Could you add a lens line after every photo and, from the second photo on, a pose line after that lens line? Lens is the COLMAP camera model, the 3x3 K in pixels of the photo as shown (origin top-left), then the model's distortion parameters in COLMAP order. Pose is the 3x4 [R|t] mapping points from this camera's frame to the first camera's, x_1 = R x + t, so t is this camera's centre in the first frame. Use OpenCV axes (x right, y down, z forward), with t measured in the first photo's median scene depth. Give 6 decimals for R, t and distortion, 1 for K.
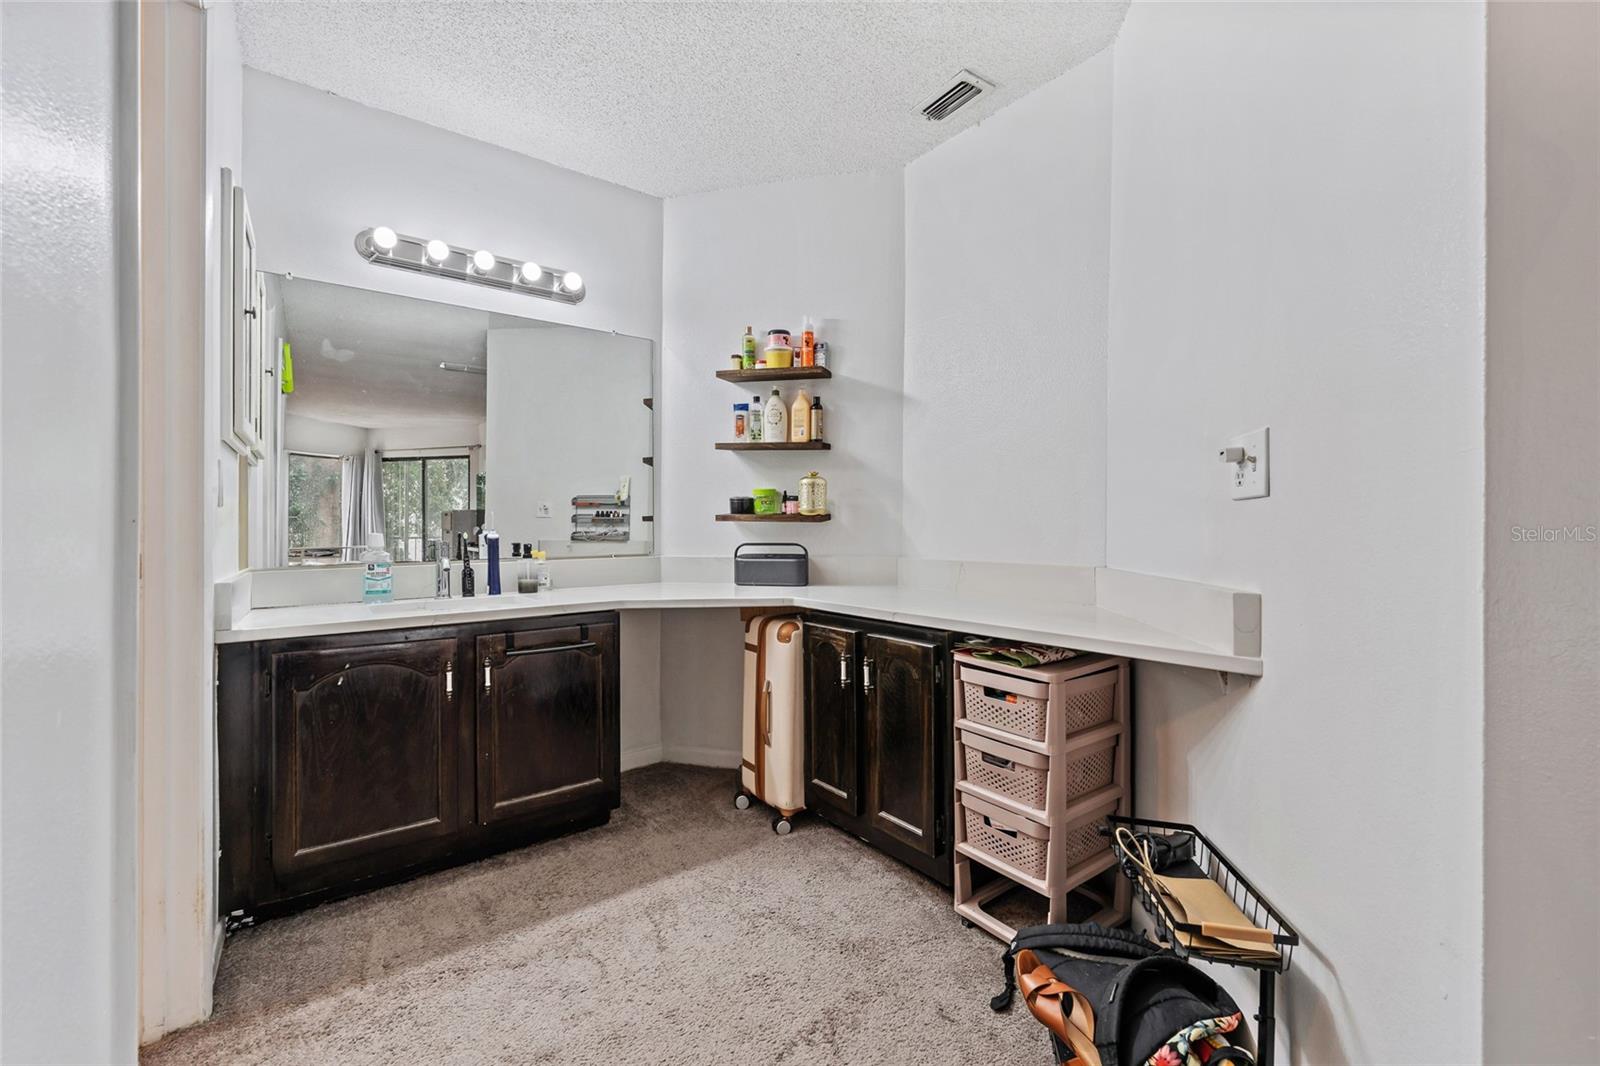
lens RADIAL K [[660.1, 0, 801.3], [0, 660.1, 520.2], [0, 0, 1]] dist [-0.001875, -0.000345]
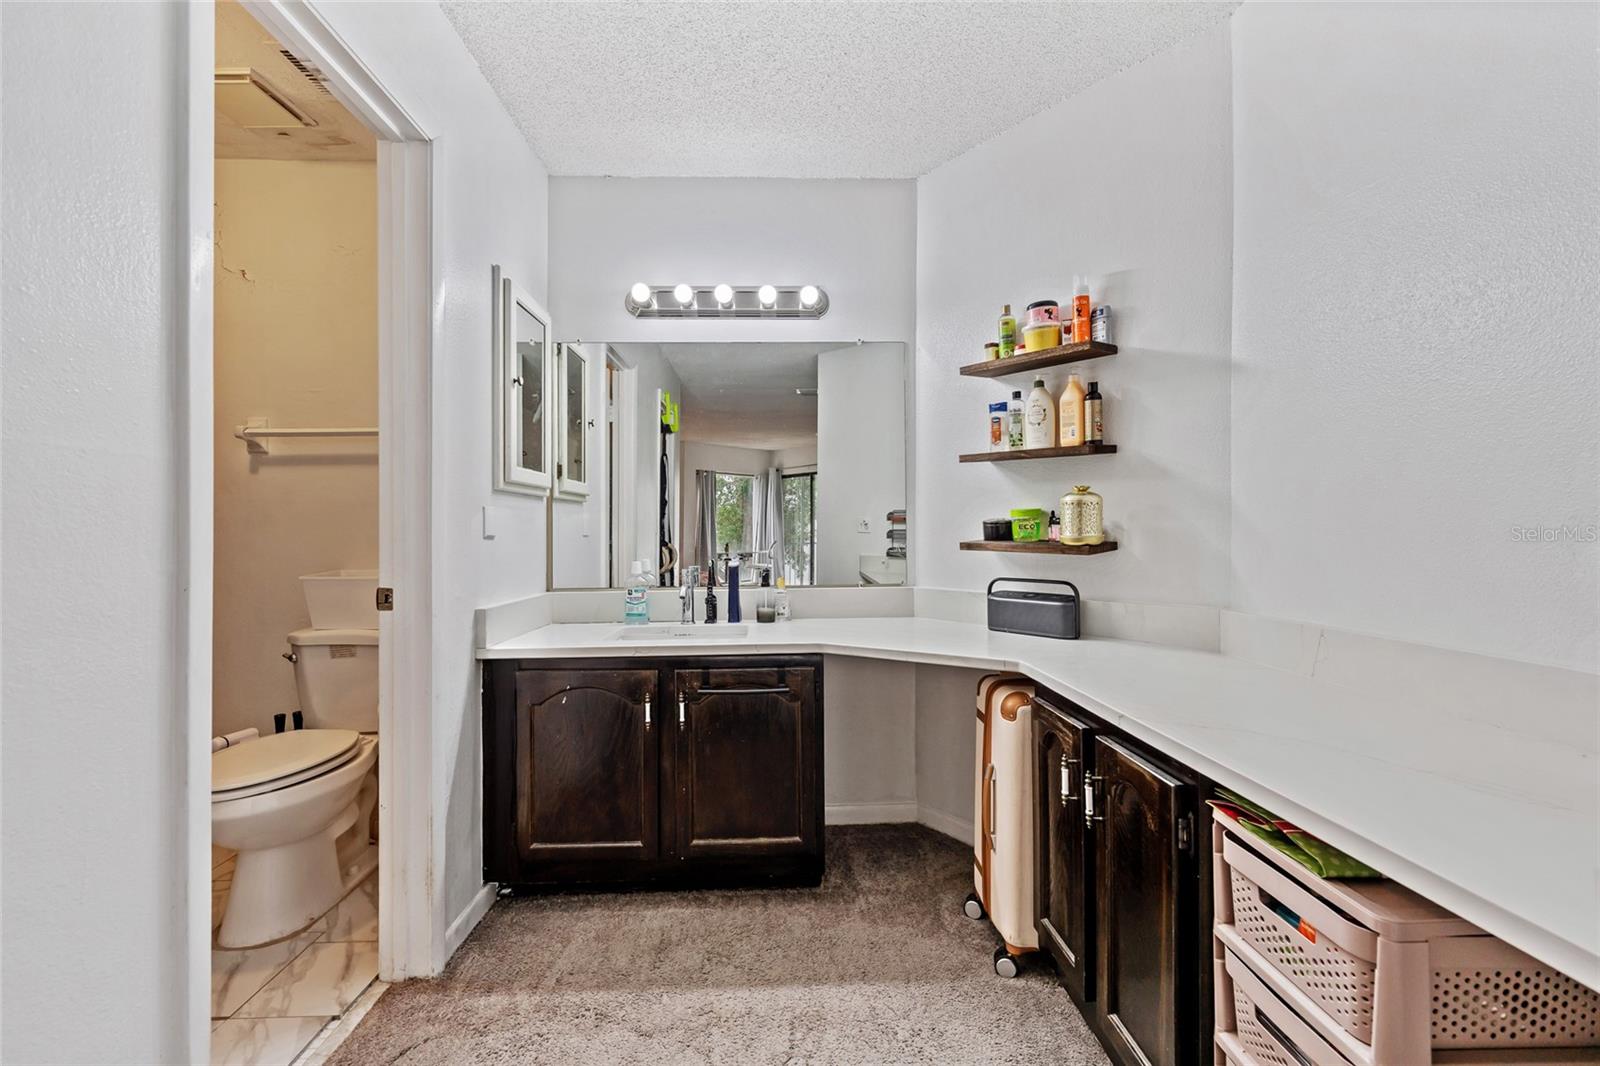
lens RADIAL K [[660.1, 0, 801.3], [0, 660.1, 520.2], [0, 0, 1]] dist [-0.001875, -0.000345]
pose [[0.813664, -0.010181, -0.581247, 0.201176], [0.011142, 0.999936, -0.001918, -0.038930], [0.581229, -0.004916, 0.813725, 0.231042]]
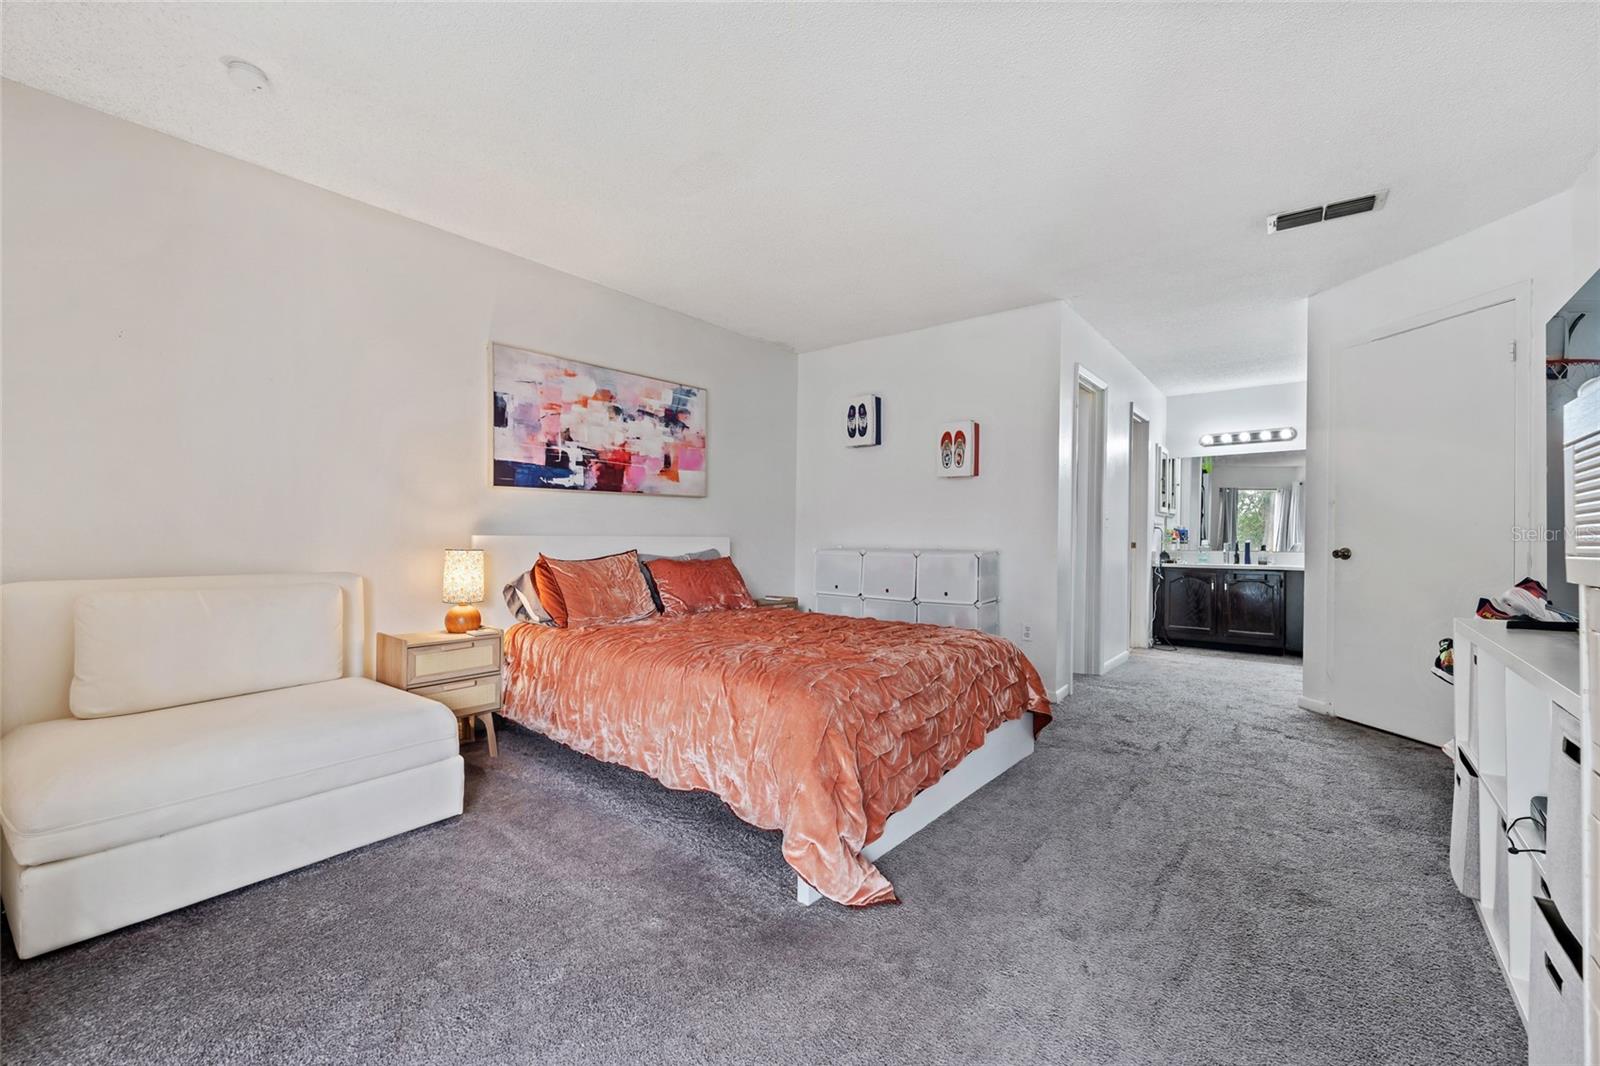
lens RADIAL K [[649.6, 0, 797.7], [0, 649.6, 536.6], [0, 0, 1]] dist [0.001290, -0.000048]
pose [[0.227222, 0.005734, -0.973826, 1.587768], [0.003012, 0.999974, 0.006591, -0.017055], [0.973838, -0.004431, 0.227198, -1.279909]]
